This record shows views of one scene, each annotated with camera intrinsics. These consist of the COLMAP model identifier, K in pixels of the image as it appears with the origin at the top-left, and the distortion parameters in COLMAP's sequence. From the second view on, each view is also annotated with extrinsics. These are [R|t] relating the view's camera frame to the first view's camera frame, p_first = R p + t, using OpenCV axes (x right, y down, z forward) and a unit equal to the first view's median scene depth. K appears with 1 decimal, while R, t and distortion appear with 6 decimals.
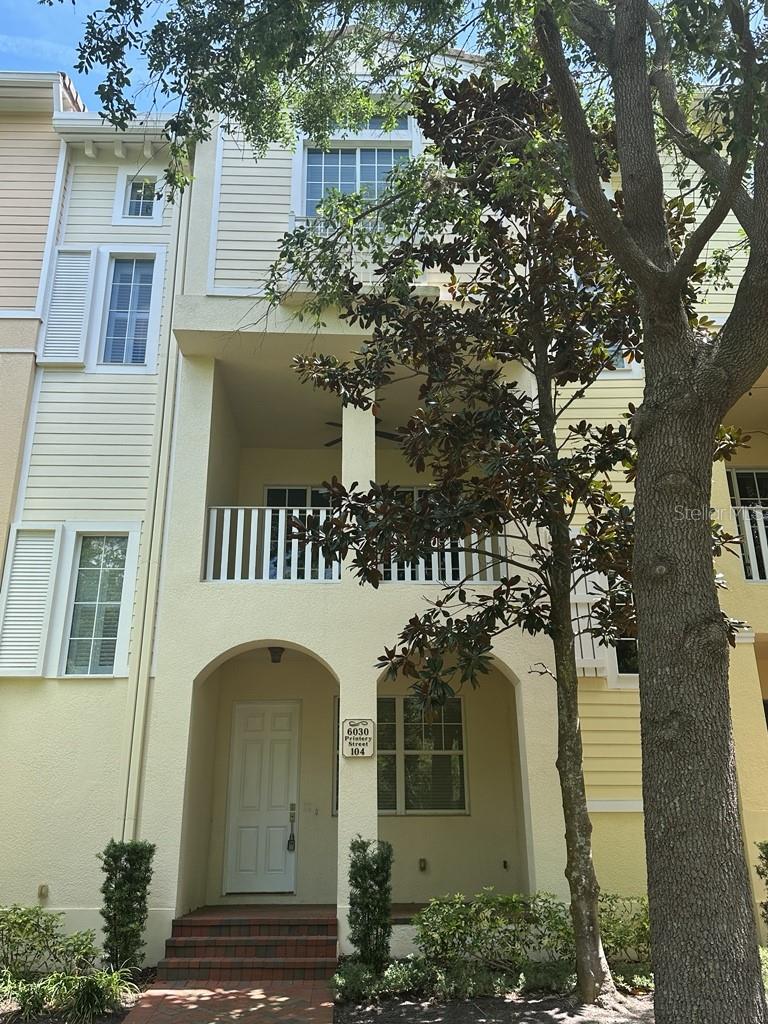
lens RADIAL K [[869.8, 0, 384.0], [0, 869.8, 512.0], [0, 0, 1]] dist [0.082496, -0.113741]
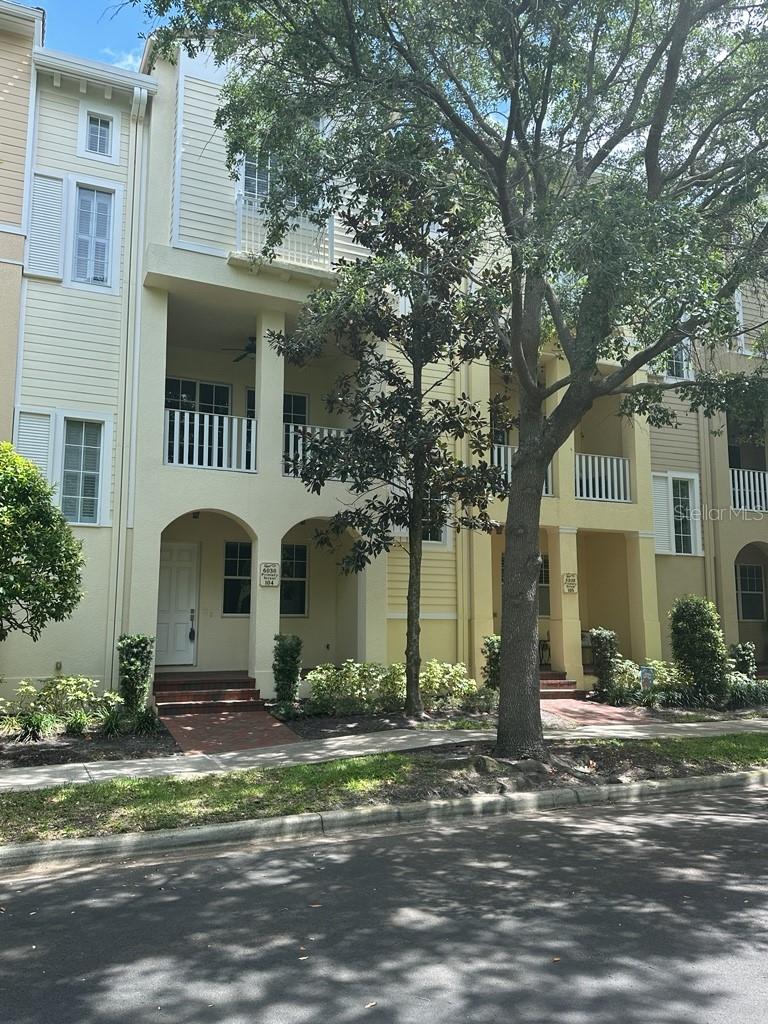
lens RADIAL K [[813.3, 0, 384.0], [0, 813.3, 512.0], [0, 0, 1]] dist [0.117431, -0.155818]
pose [[0.923322, 0.066130, 0.378291, -0.343682], [-0.148170, 0.970134, 0.192056, -0.141600], [-0.354292, -0.233381, 0.905544, -0.329806]]
